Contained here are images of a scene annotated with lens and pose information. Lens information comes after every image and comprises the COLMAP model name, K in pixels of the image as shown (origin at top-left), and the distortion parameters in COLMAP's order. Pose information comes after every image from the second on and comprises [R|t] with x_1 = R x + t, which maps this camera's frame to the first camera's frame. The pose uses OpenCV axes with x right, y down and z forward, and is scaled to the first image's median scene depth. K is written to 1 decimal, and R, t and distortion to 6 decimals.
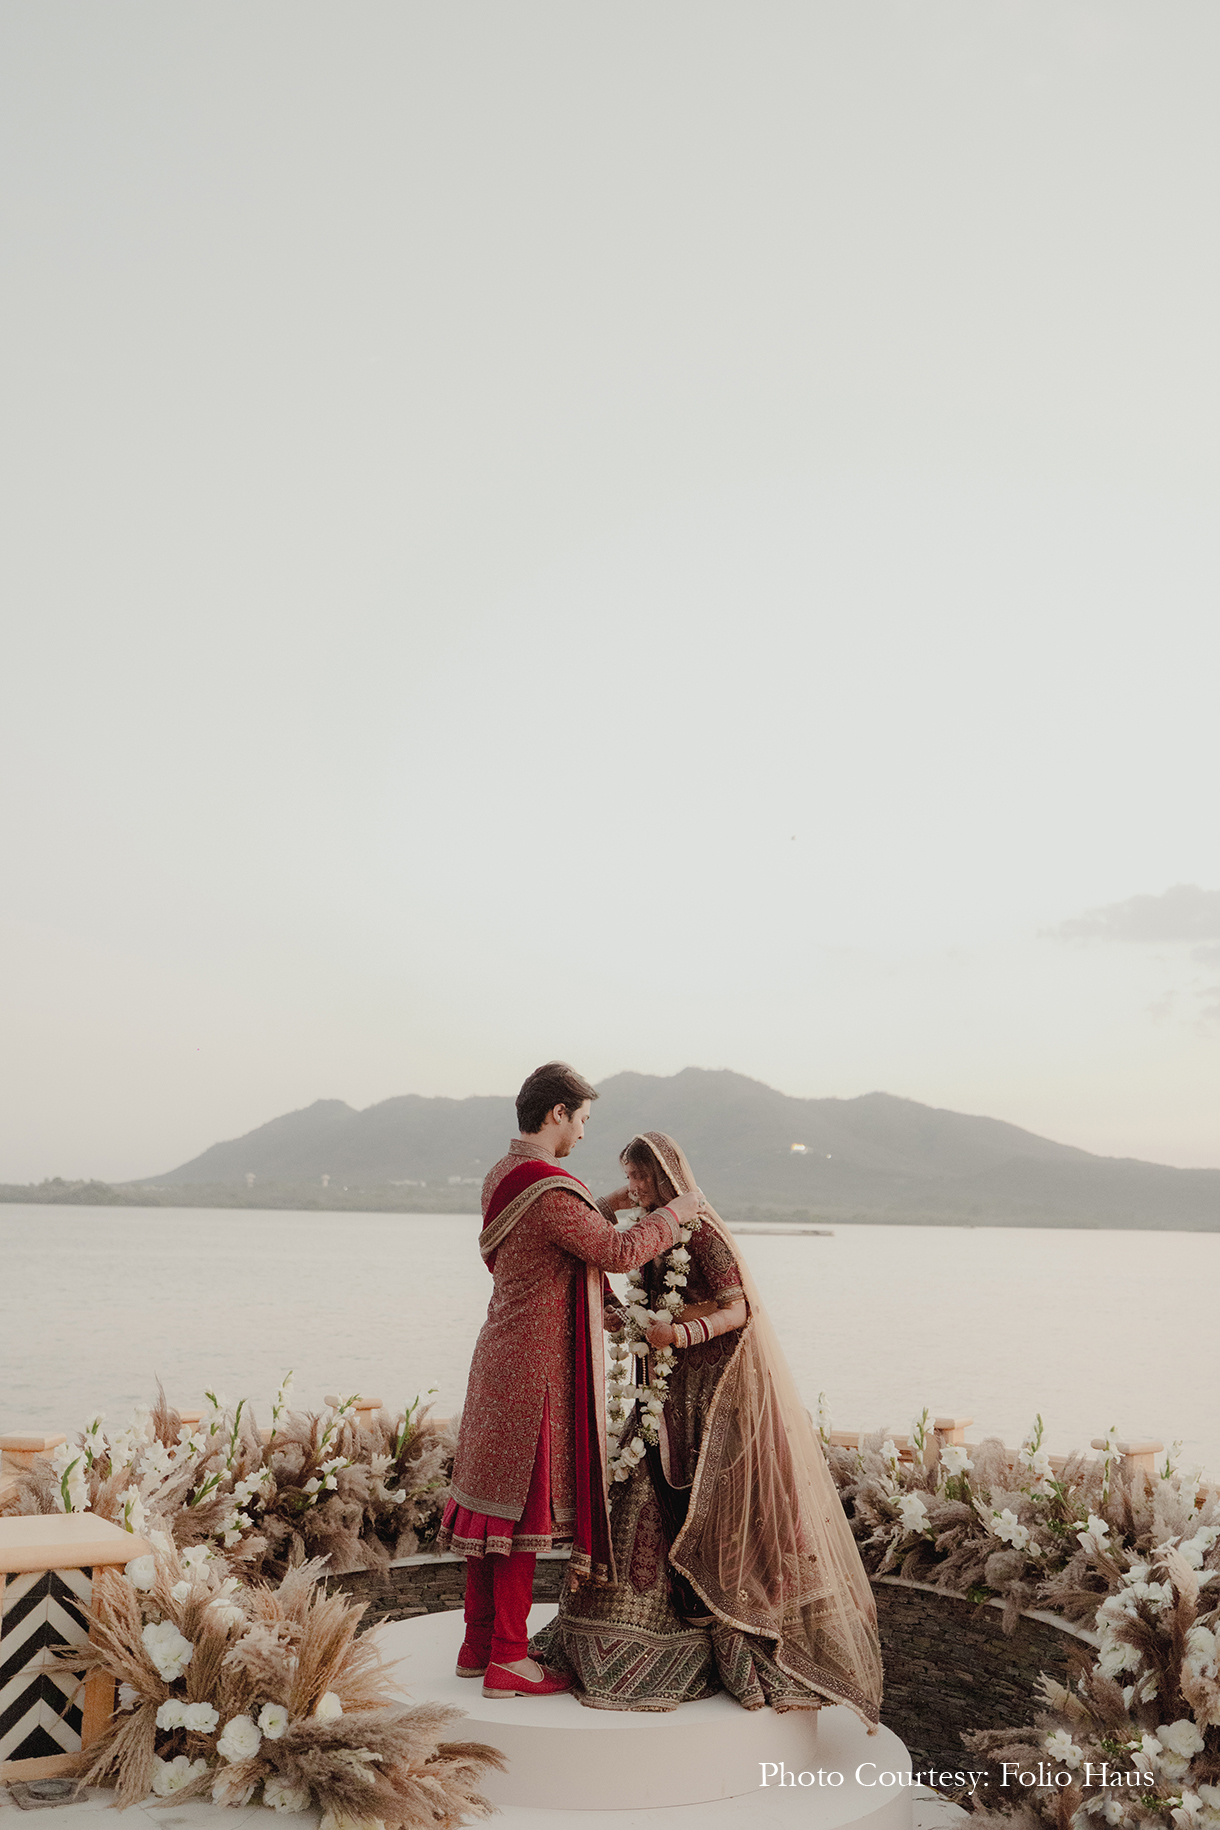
lens RADIAL K [[1804.0, 0, 610.7], [0, 1804.0, 910.6], [0, 0, 1]] dist [0.000059, 0.000000]
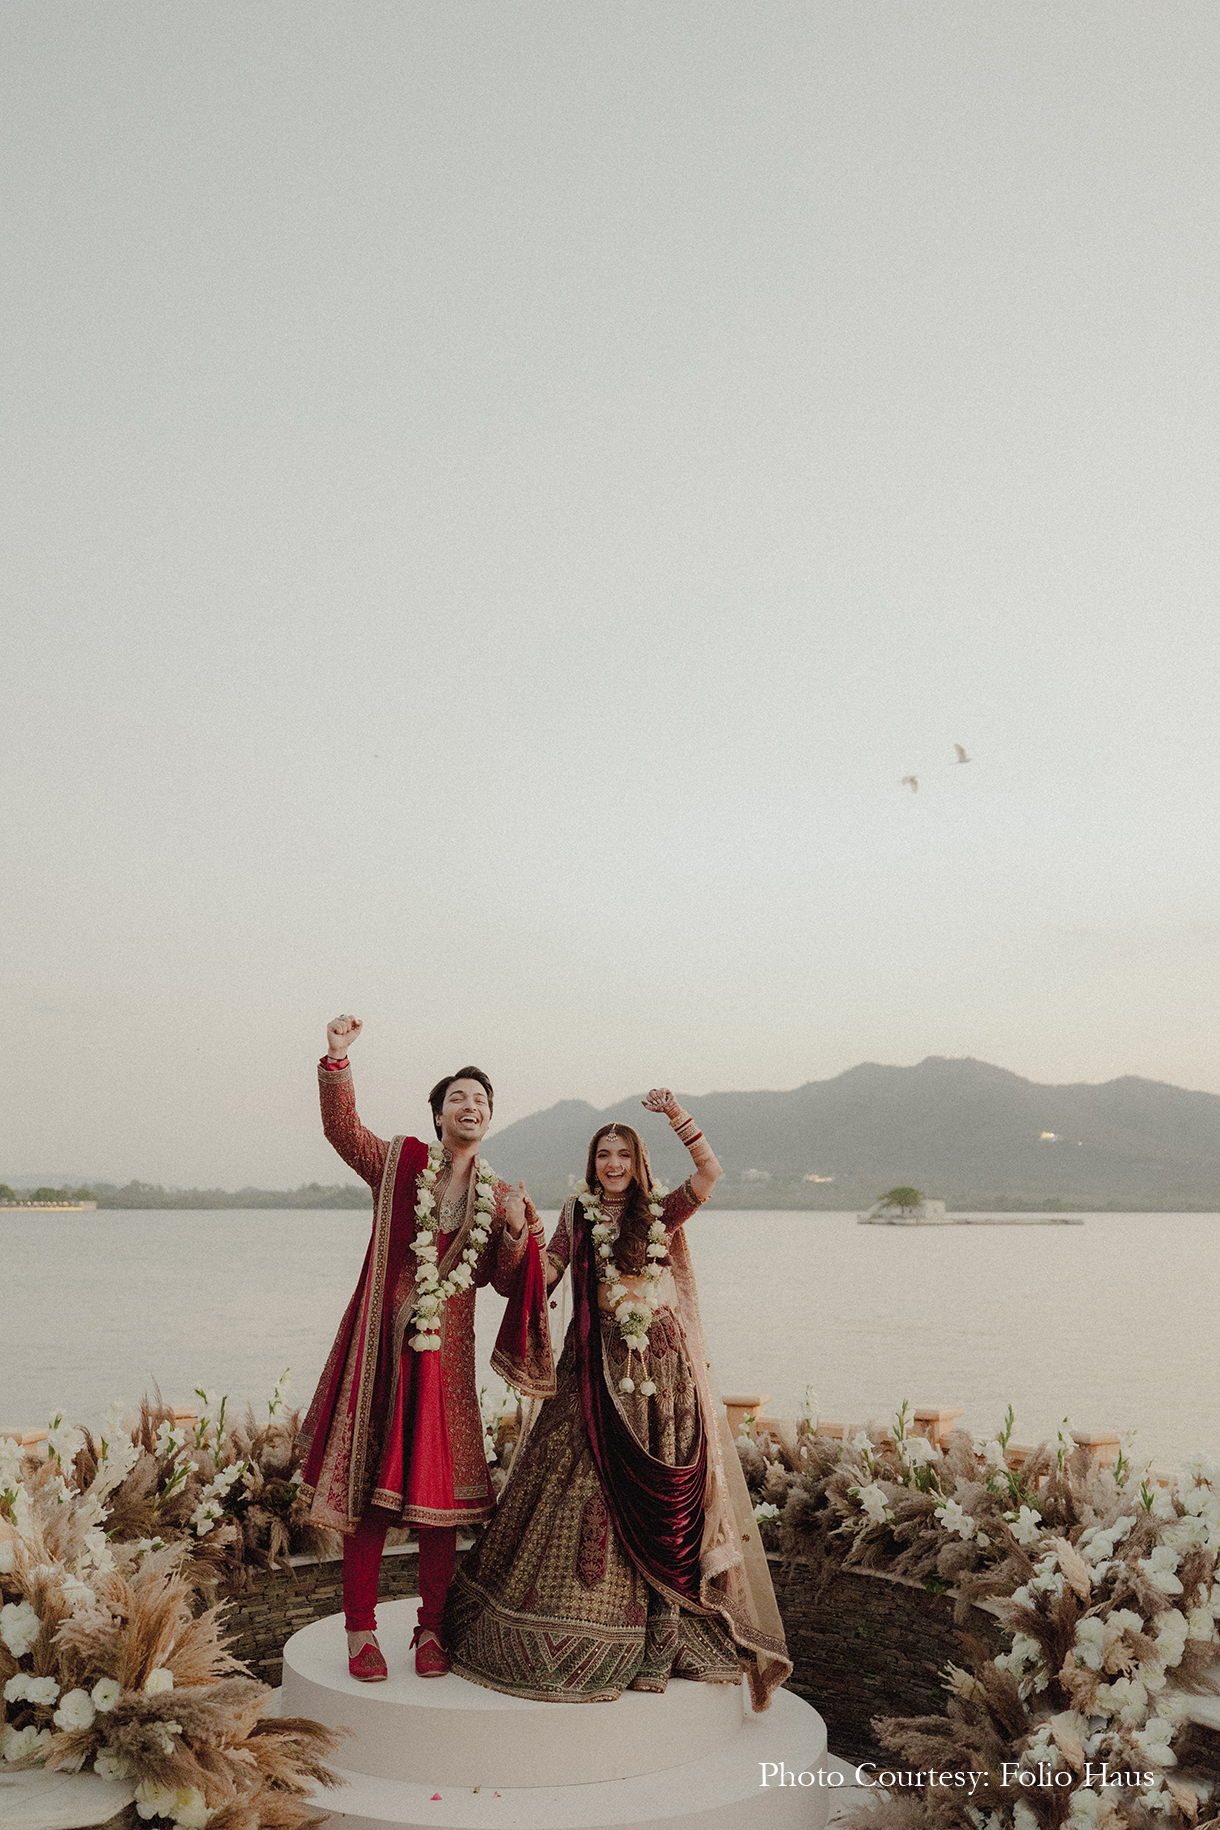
lens RADIAL K [[1804.0, 0, 605.7], [0, 1804.0, 920.3], [0, 0, 1]] dist [0.000059, 0.000000]
pose [[0.990448, -0.042032, -0.131321, 0.175108], [0.043032, 0.999062, 0.004786, -0.001846], [0.130997, -0.010391, 0.991328, -0.012288]]
